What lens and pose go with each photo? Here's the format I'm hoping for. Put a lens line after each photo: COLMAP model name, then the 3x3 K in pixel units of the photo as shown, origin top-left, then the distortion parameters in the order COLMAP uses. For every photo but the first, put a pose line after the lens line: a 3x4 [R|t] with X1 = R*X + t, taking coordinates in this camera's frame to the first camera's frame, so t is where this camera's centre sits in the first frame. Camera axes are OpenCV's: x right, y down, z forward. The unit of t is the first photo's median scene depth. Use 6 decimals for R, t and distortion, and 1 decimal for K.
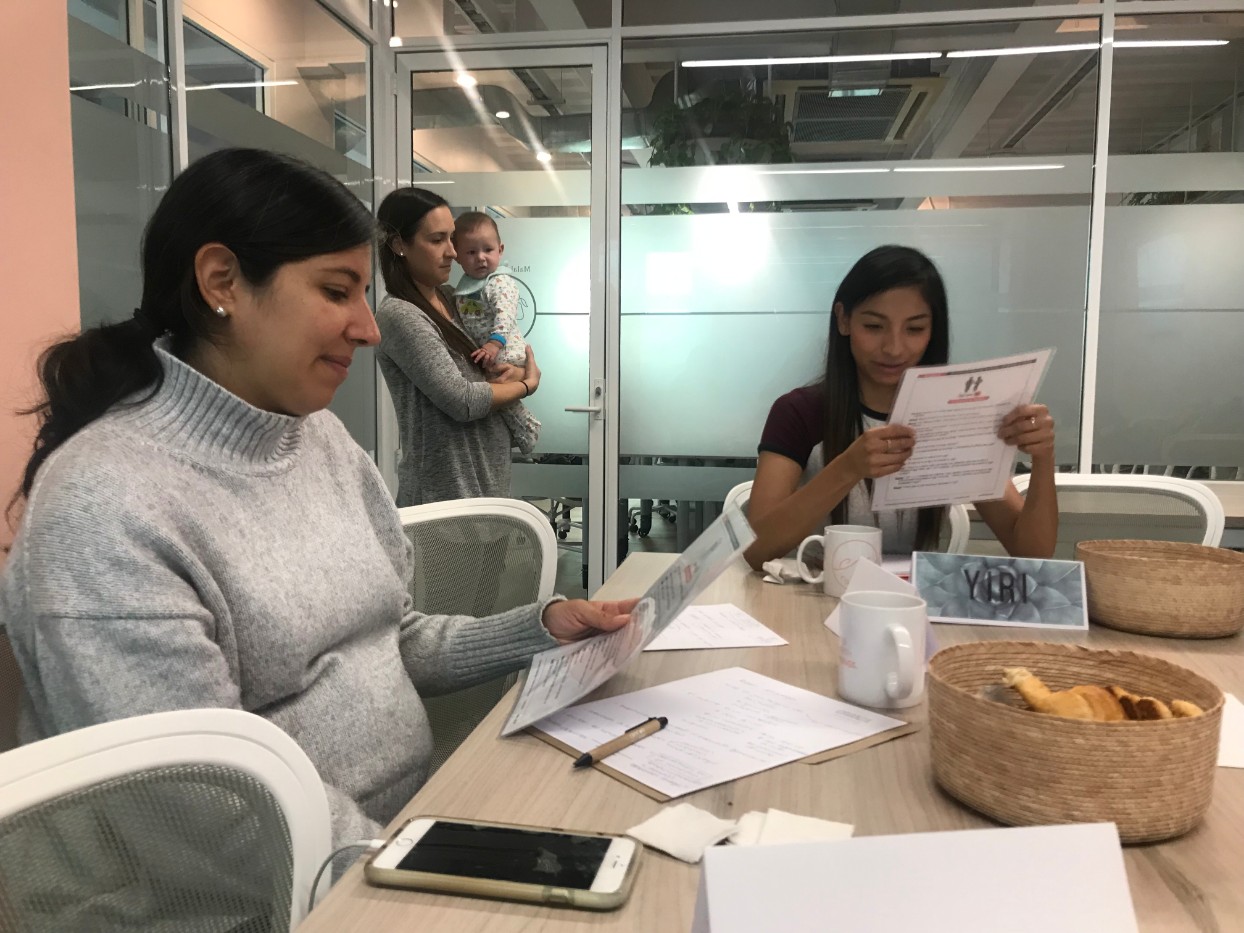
lens RADIAL K [[1017.8, 0, 623.3], [0, 1017.8, 457.2], [0, 0, 1]] dist [0.039539, -0.026243]
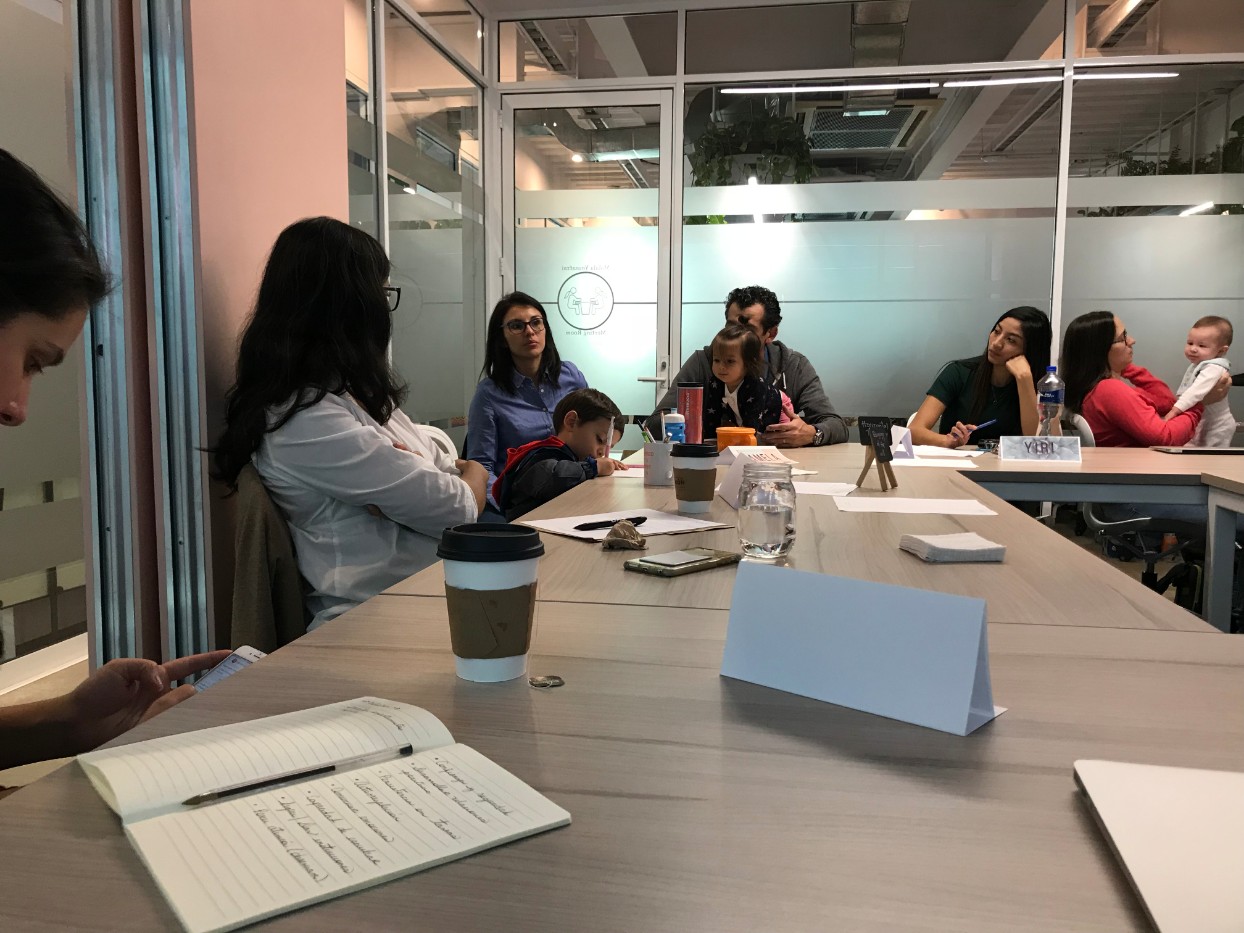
lens RADIAL K [[1017.8, 0, 622.7], [0, 1017.8, 463.8], [0, 0, 1]] dist [0.039539, -0.026243]
pose [[0.999998, -0.001809, 0.000697, -0.059059], [0.001794, 0.999764, 0.021650, 0.023063], [-0.000736, -0.021649, 0.999765, -0.200221]]
